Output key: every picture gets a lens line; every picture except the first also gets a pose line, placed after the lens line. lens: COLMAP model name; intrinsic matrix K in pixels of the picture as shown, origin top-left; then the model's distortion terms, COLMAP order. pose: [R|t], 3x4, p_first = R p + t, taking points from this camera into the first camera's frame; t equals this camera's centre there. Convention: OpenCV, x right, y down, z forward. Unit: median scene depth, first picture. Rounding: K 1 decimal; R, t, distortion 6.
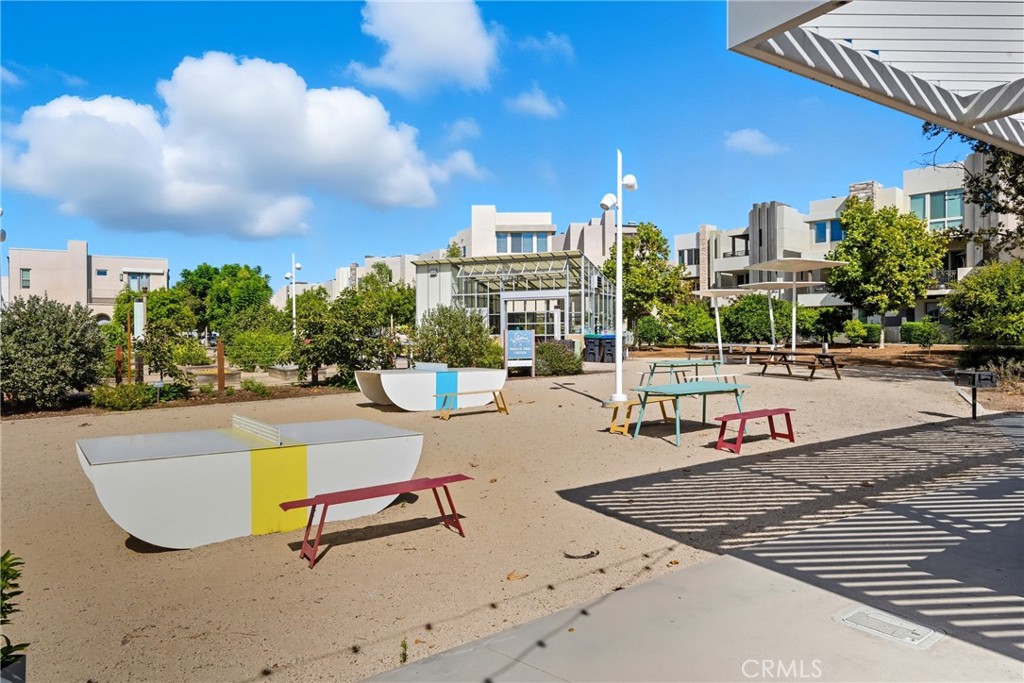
lens RADIAL K [[461.7, 0, 512.0], [0, 461.7, 341.5], [0, 0, 1]] dist [-0.015196, 0.000335]
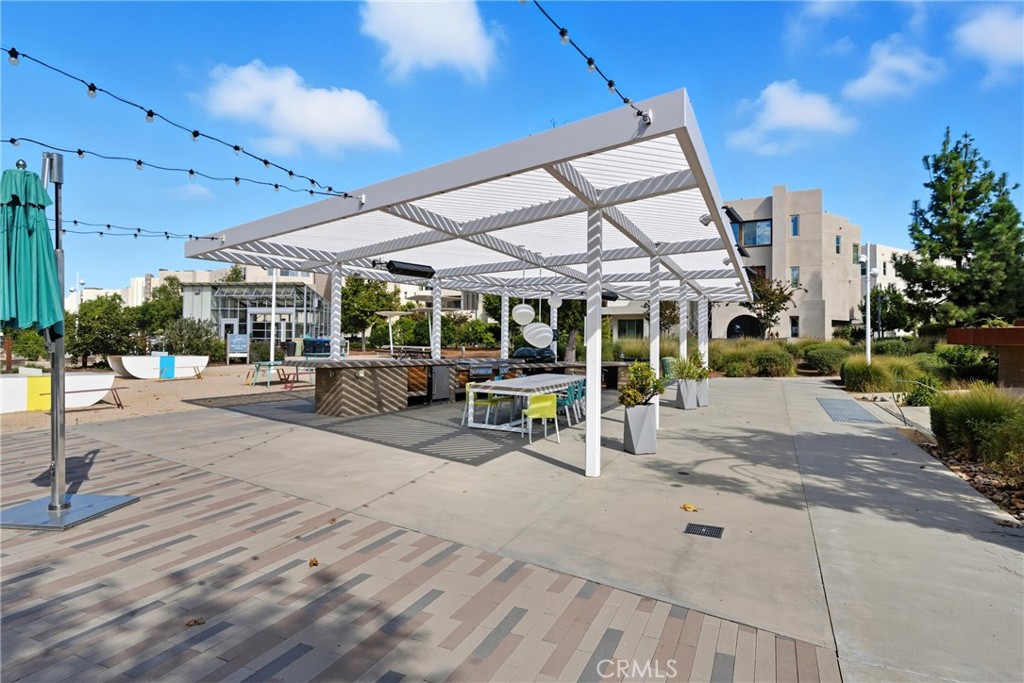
lens RADIAL K [[461.7, 0, 512.0], [0, 461.7, 341.5], [0, 0, 1]] dist [-0.015196, 0.000335]
pose [[0.958934, 0.009215, 0.283481, 0.376052], [-0.004949, 0.999864, -0.015760, 0.016937], [-0.283588, 0.013710, 0.958848, -0.633376]]
